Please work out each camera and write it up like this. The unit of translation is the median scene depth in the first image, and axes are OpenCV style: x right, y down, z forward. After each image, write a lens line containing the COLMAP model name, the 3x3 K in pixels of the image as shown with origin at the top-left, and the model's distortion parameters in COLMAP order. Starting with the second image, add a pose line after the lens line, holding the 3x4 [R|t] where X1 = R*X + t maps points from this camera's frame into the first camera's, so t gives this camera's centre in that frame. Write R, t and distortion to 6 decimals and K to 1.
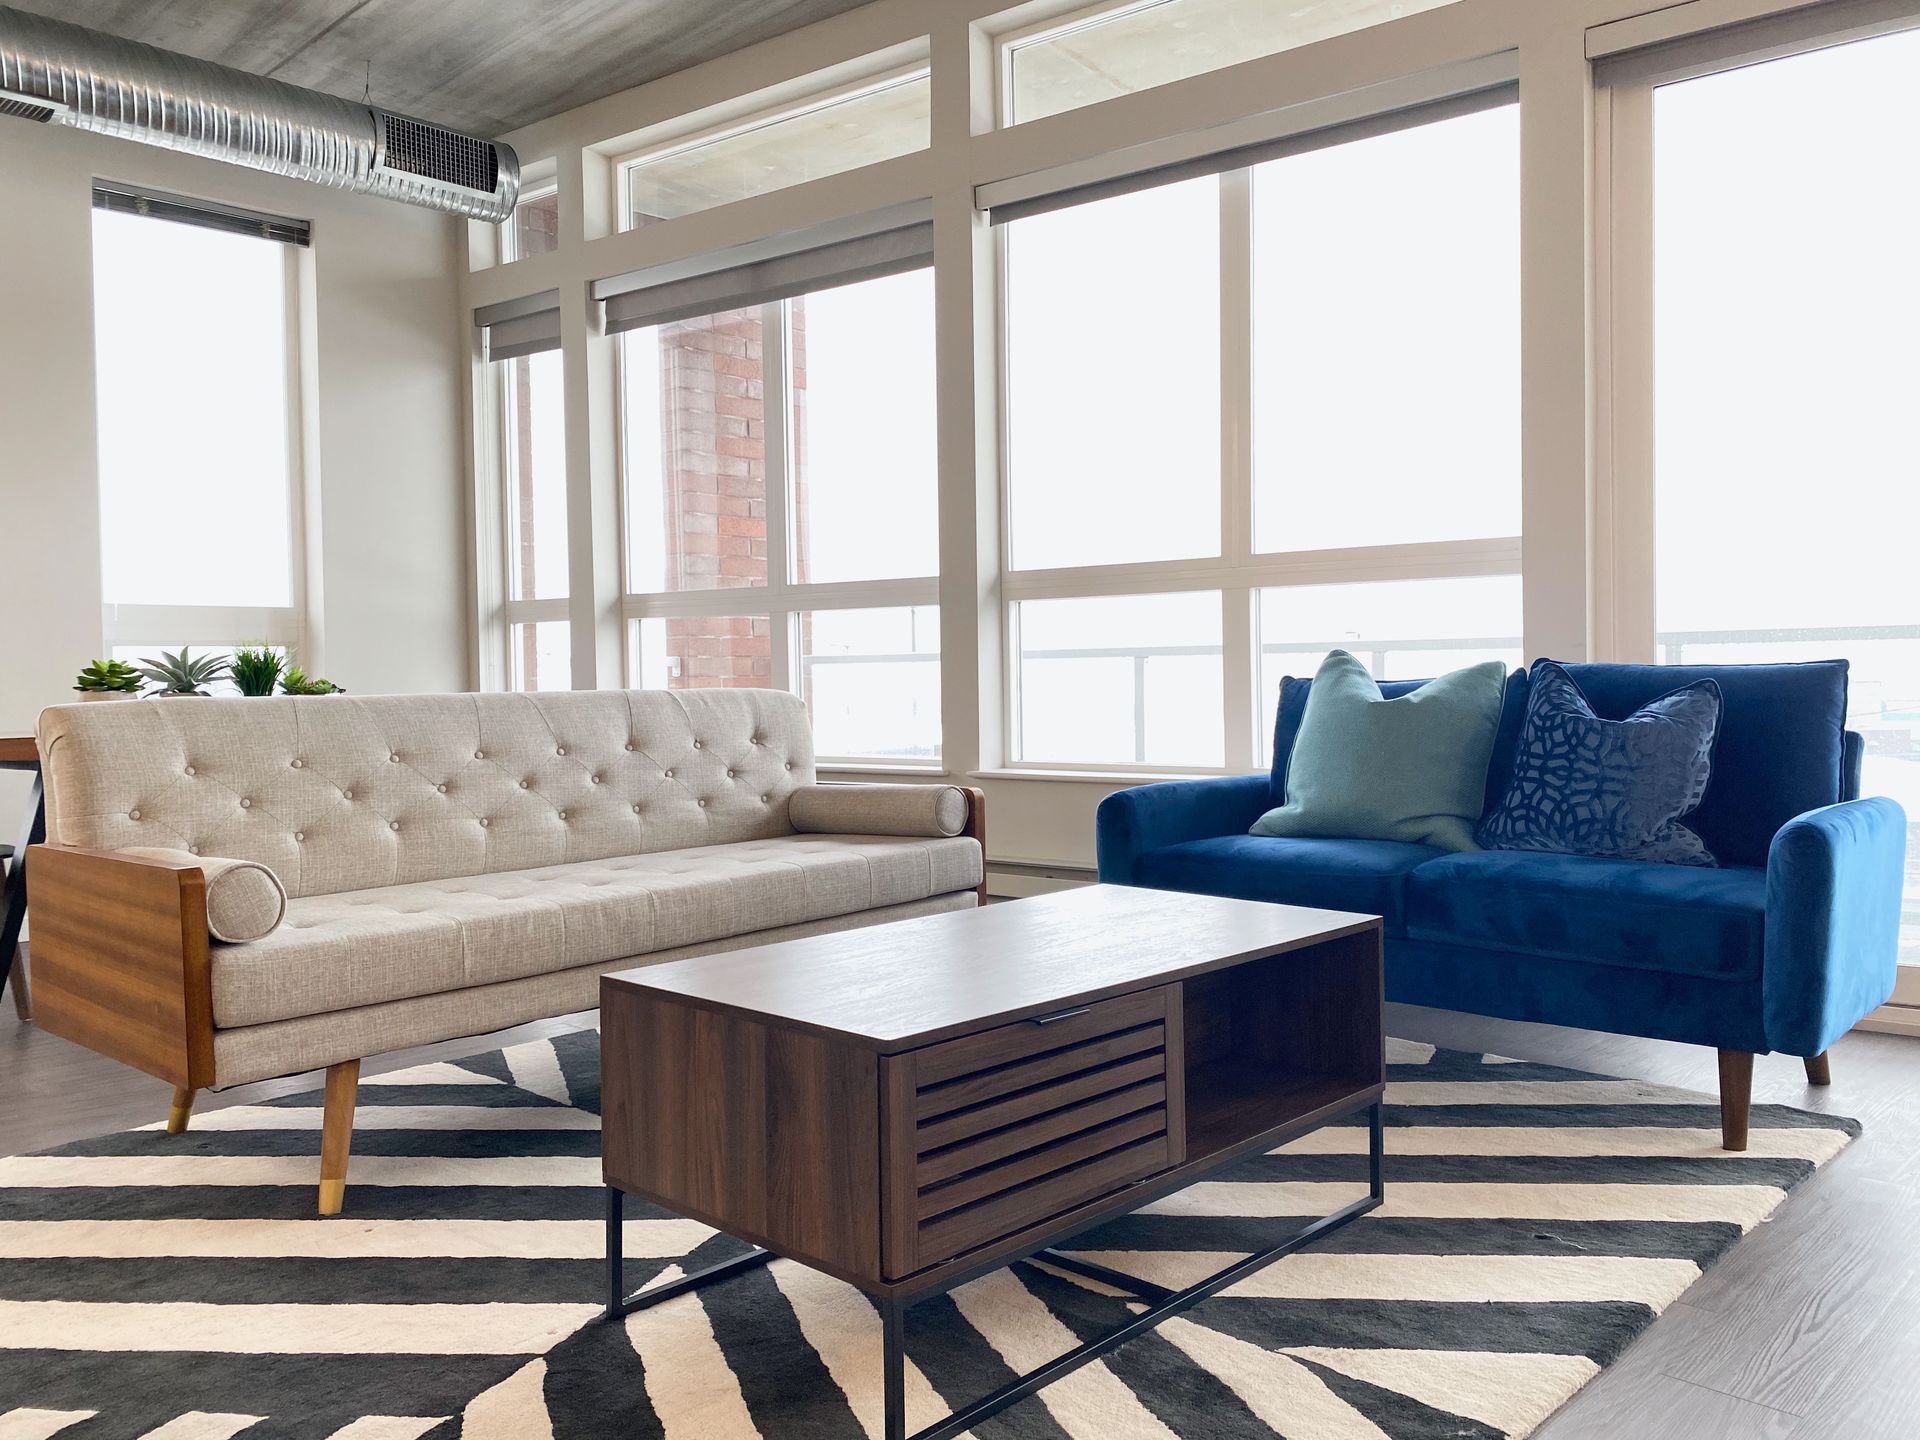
lens RADIAL K [[1488.4, 0, 968.0], [0, 1488.4, 710.2], [0, 0, 1]] dist [0.011114, 0.002942]
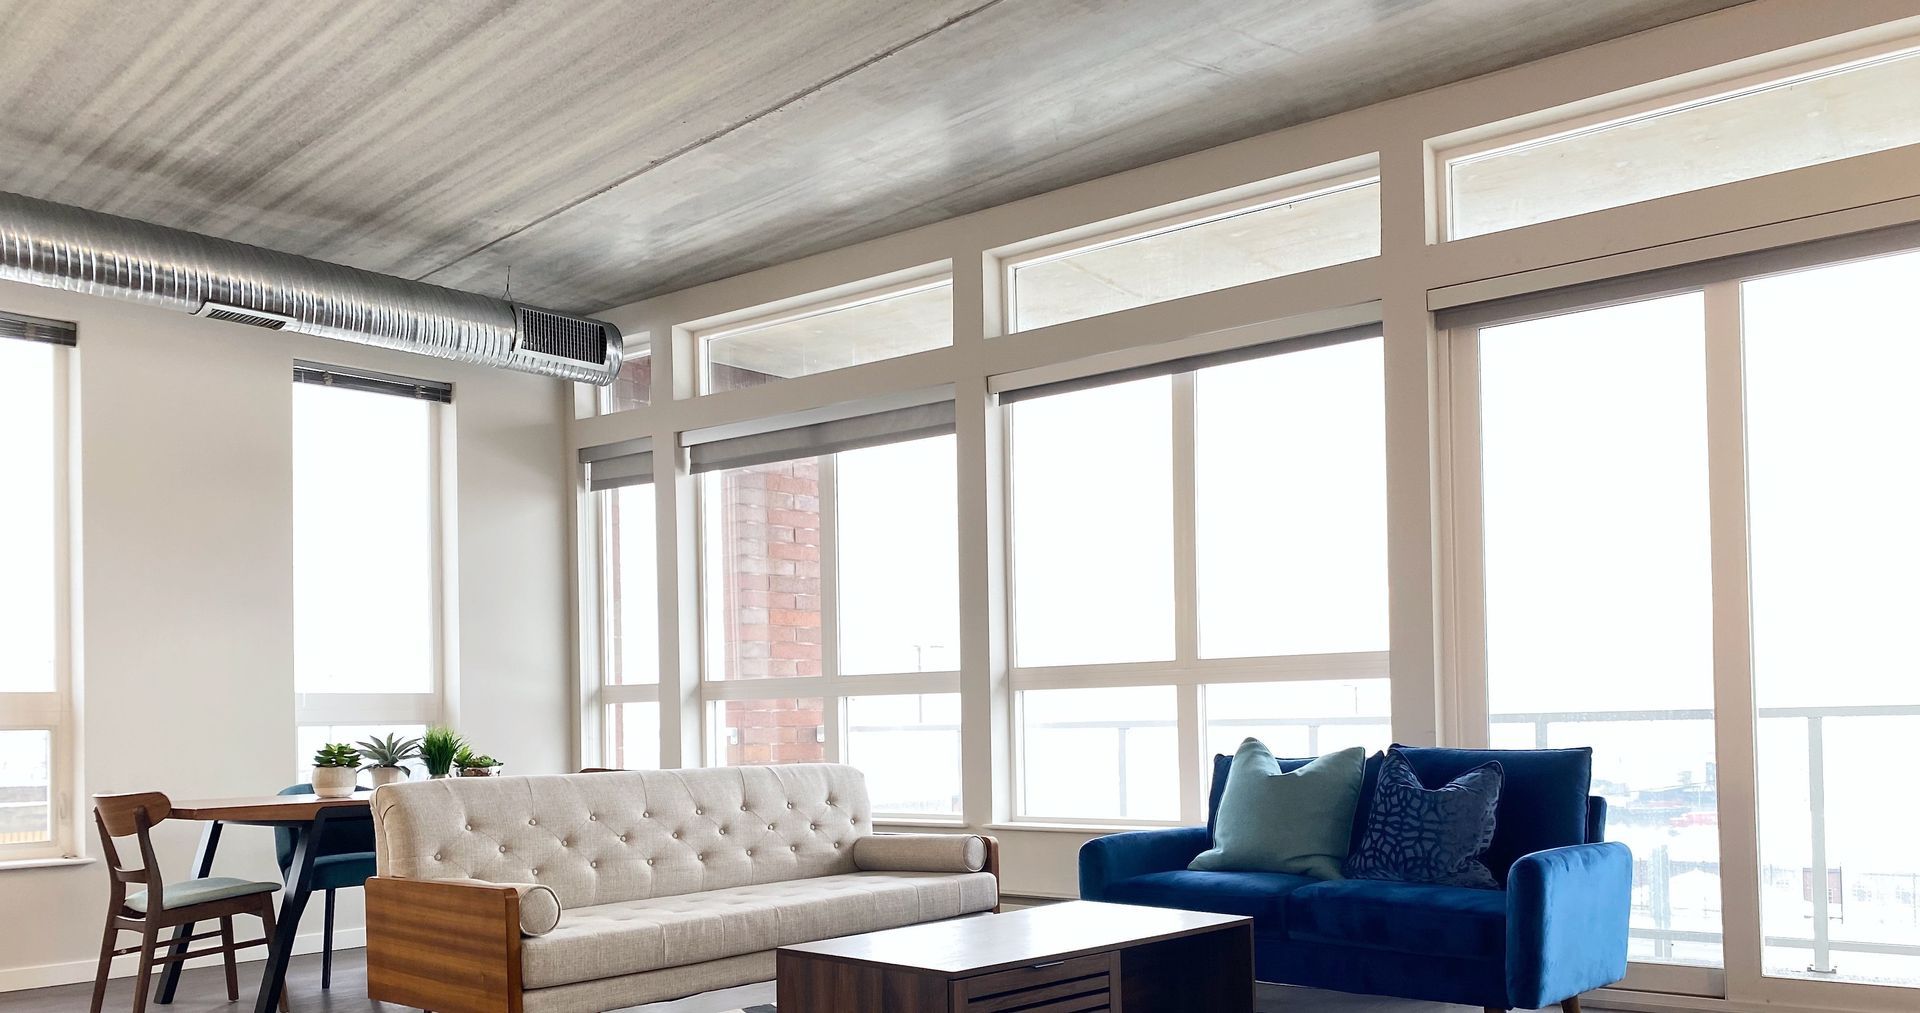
lens RADIAL K [[1535.9, 0, 967.0], [0, 1535.9, 694.6], [0, 0, 1]] dist [0.065719, -0.004362]
pose [[0.999993, -0.003271, -0.001903, -0.013628], [0.003190, 0.999139, -0.041365, -0.019243], [0.002037, 0.041359, 0.999142, -0.399835]]
